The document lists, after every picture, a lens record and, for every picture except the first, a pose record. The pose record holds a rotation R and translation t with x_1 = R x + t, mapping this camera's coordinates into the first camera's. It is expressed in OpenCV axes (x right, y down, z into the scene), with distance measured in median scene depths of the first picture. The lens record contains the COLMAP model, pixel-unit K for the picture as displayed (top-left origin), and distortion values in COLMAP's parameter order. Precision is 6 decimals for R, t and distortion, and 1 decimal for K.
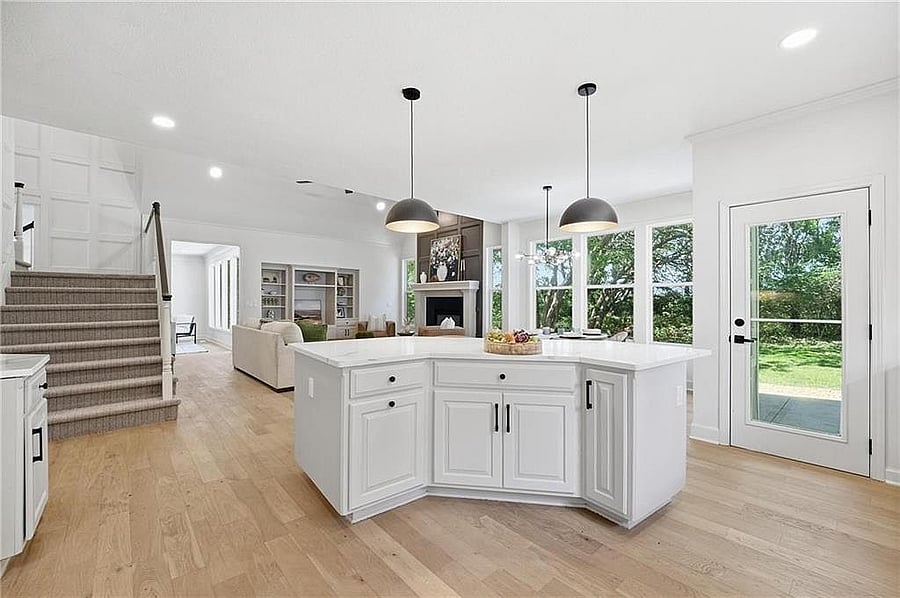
lens RADIAL K [[375.9, 0, 454.4], [0, 375.9, 300.8], [0, 0, 1]] dist [0.000556, 0.000140]
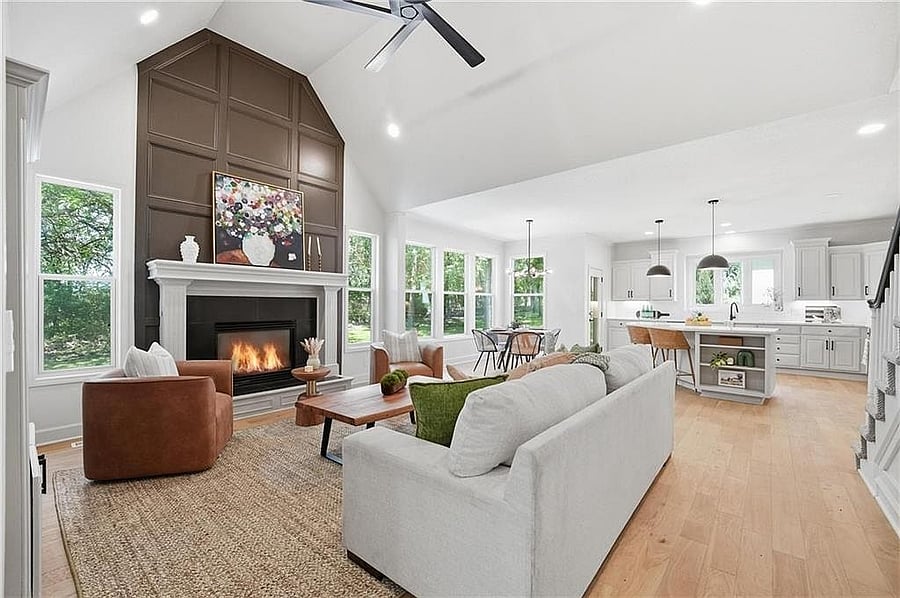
lens RADIAL K [[375.9, 0, 452.1], [0, 375.9, 305.1], [0, 0, 1]] dist [0.000556, 0.000140]
pose [[-0.140836, -0.003873, 0.990025, -0.571438], [-0.003059, 0.999989, 0.003477, -0.000942], [-0.990028, -0.002539, -0.140847, 0.802498]]
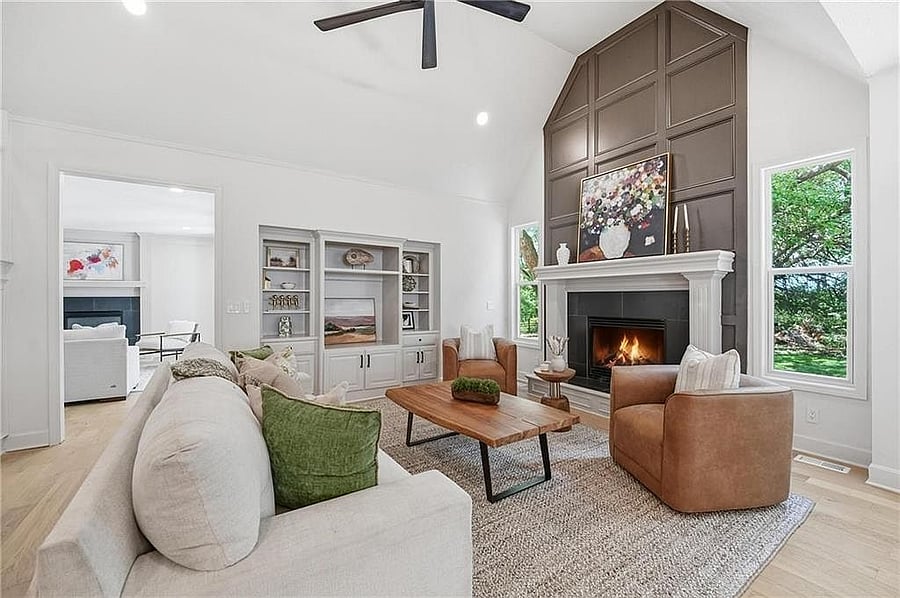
lens RADIAL K [[375.9, 0, 445.9], [0, 375.9, 295.9], [0, 0, 1]] dist [0.000556, 0.000140]
pose [[0.985349, -0.005331, -0.170469, -0.161206], [0.004964, 0.999984, -0.002579, -0.003959], [0.170480, 0.001695, 0.985360, 0.484949]]
